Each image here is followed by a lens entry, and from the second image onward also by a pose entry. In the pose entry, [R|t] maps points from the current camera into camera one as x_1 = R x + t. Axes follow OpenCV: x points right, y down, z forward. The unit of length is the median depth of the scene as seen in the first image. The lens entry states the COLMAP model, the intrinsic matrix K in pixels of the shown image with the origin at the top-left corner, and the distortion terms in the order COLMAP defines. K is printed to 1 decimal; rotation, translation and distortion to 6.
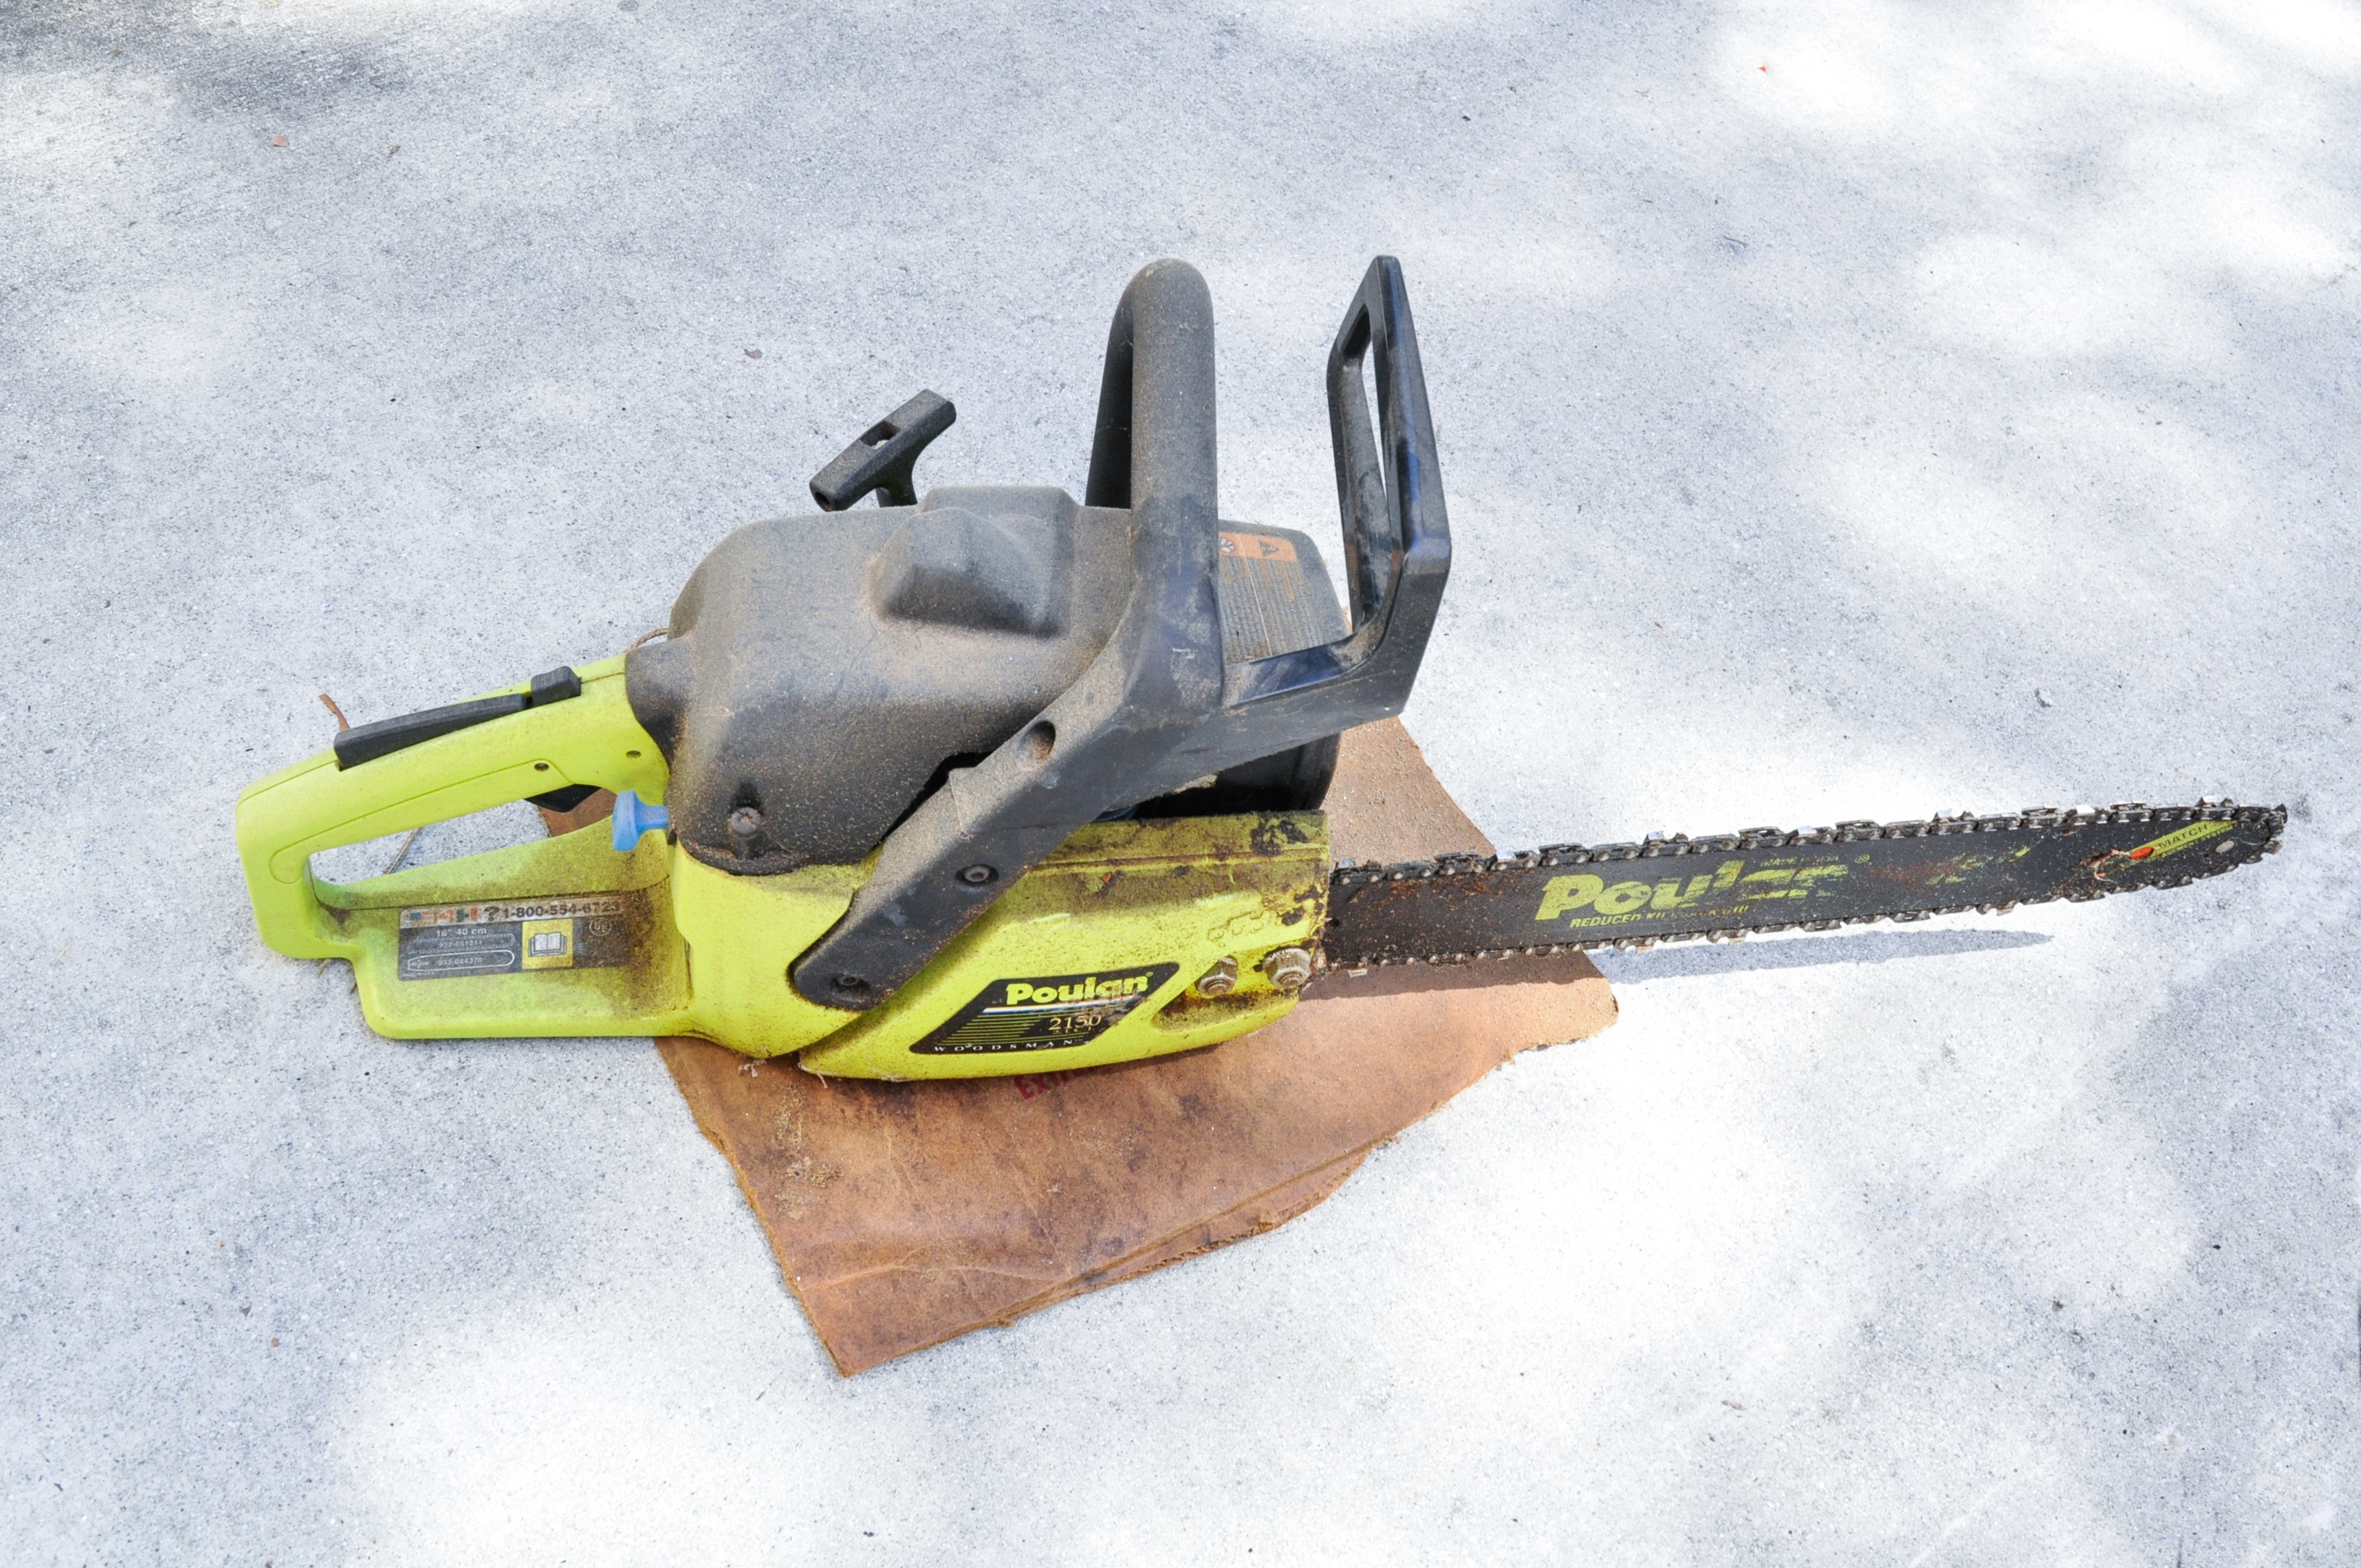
lens RADIAL K [[2277.3, 0, 1183.9], [0, 2277.3, 788.8], [0, 0, 1]] dist [-0.054937, 0.000000]
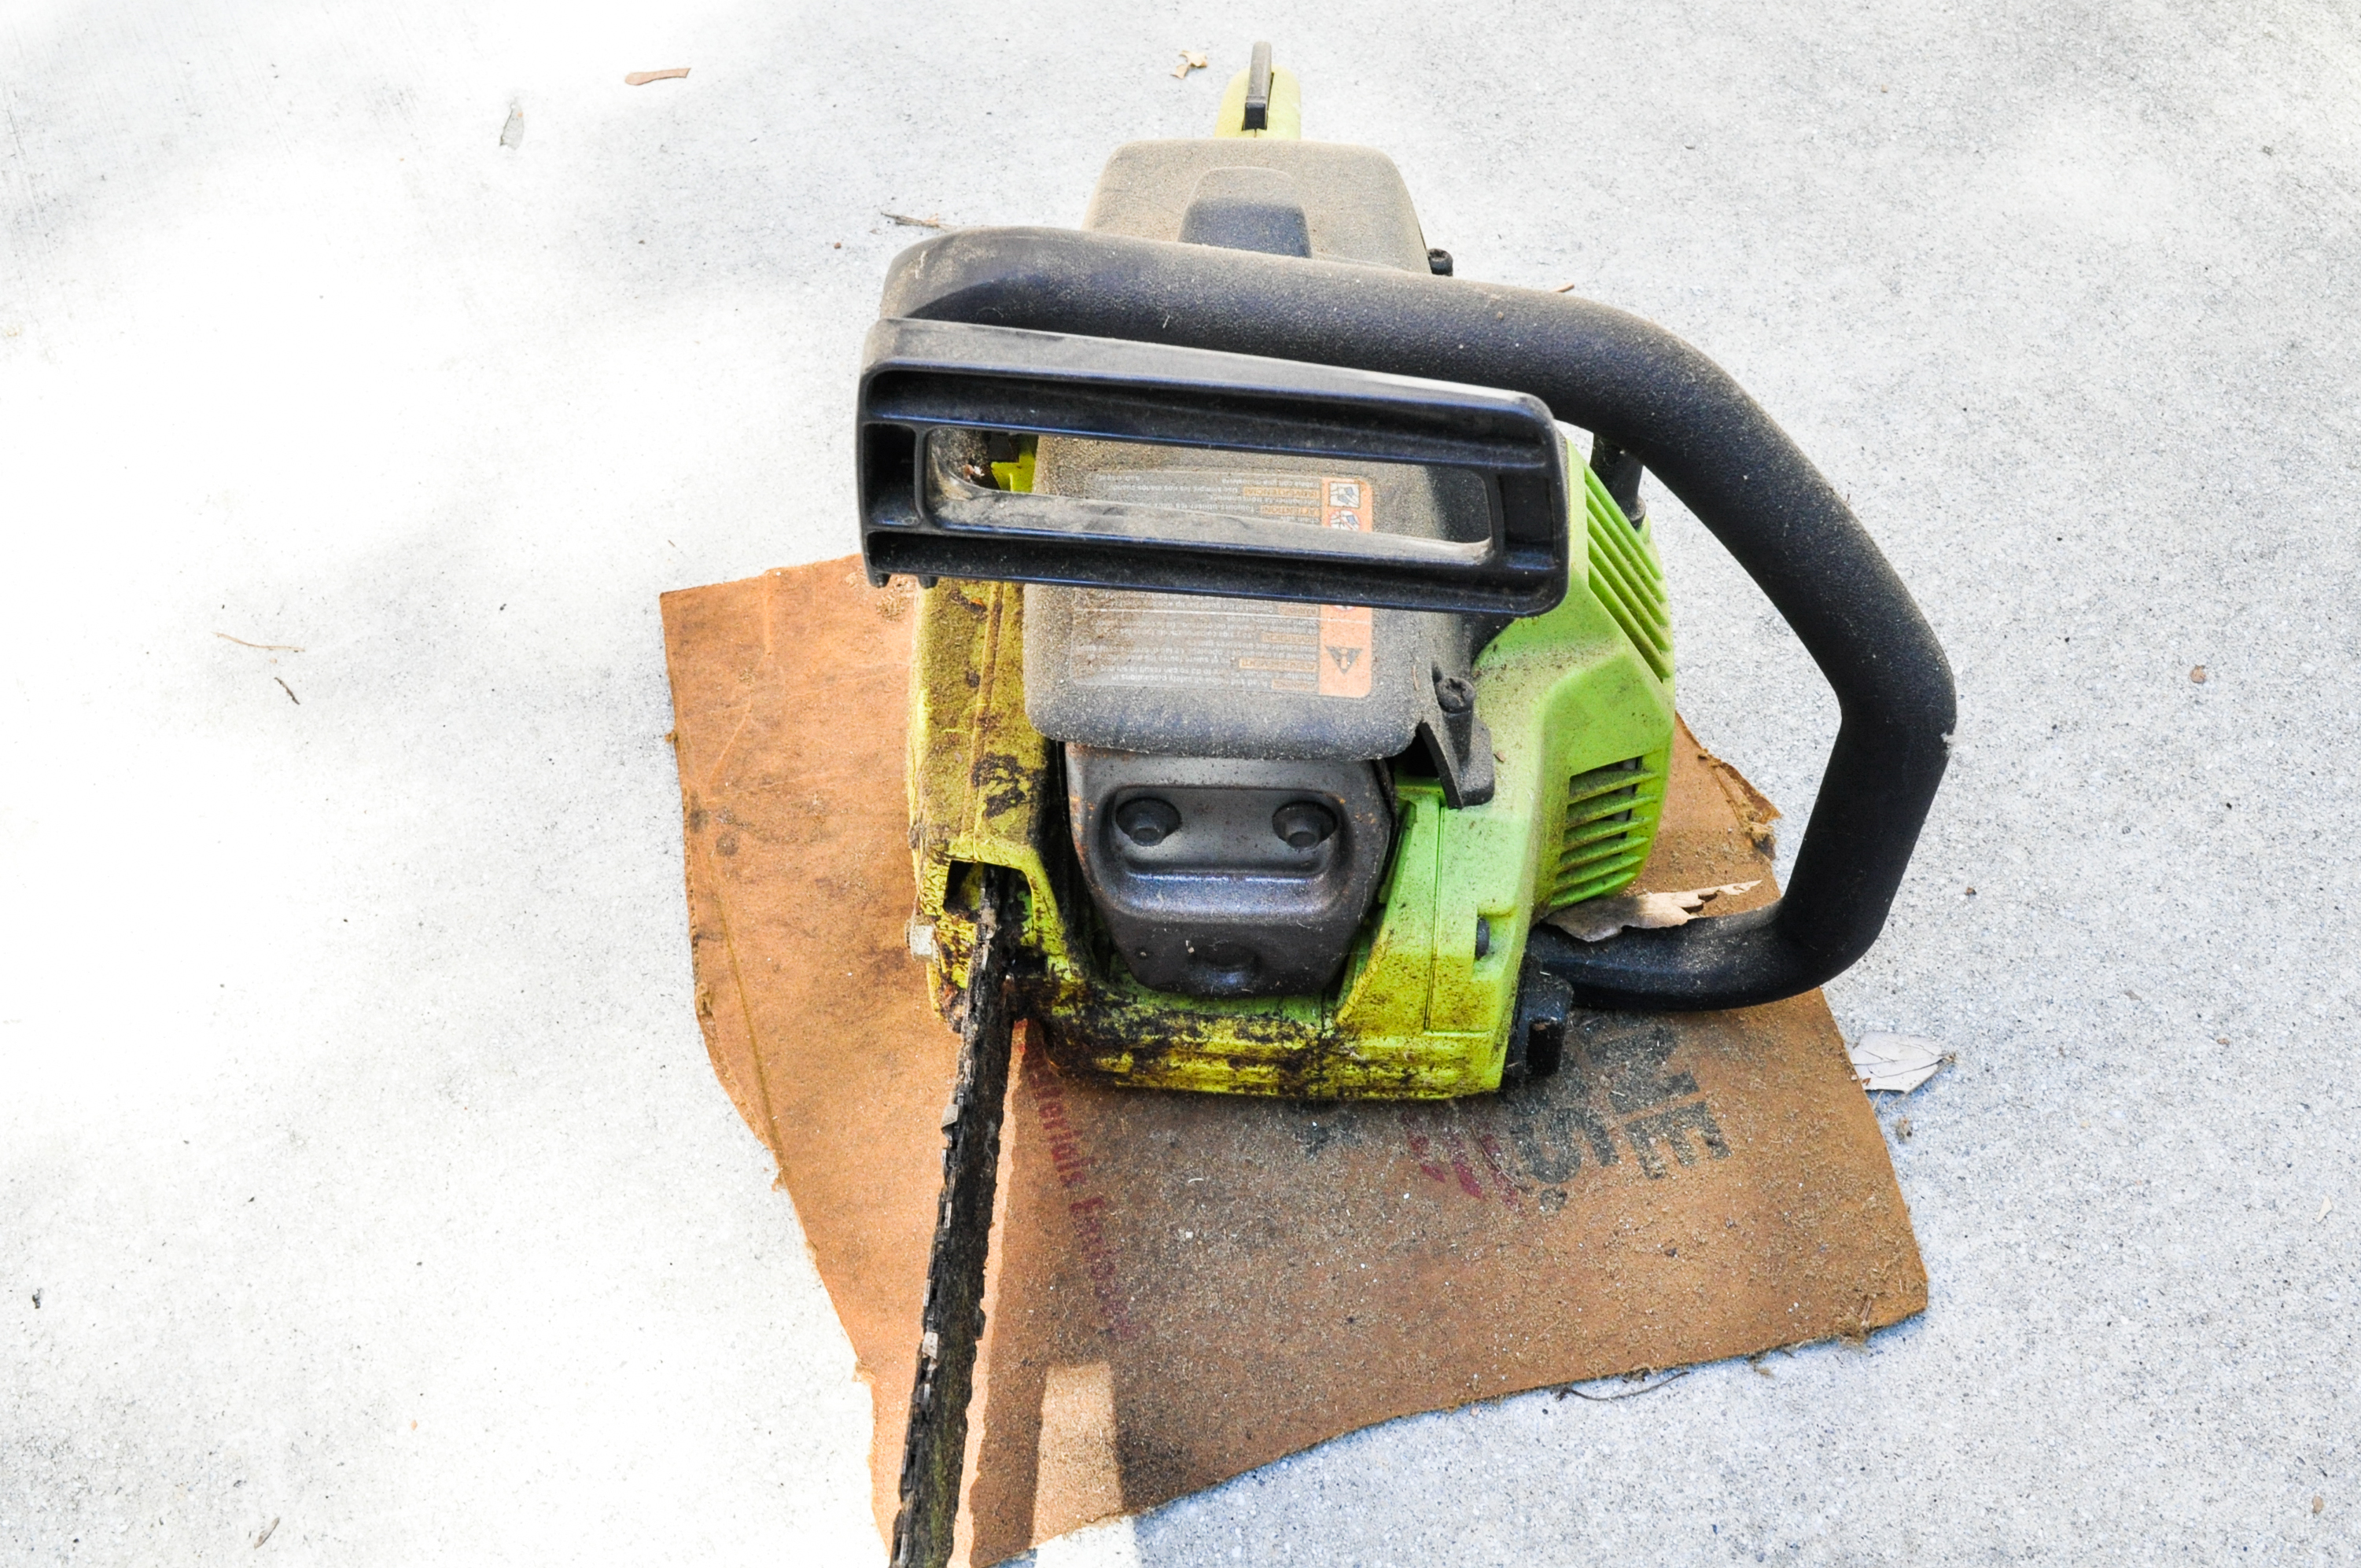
lens RADIAL K [[2277.2, 0, 1185.2], [0, 2277.2, 780.2], [0, 0, 1]] dist [-0.054937, 0.000000]
pose [[-0.210958, 0.677237, -0.704874, 0.515383], [-0.801424, 0.293030, 0.521395, -0.386601], [0.559657, 0.674895, 0.480937, 0.667010]]
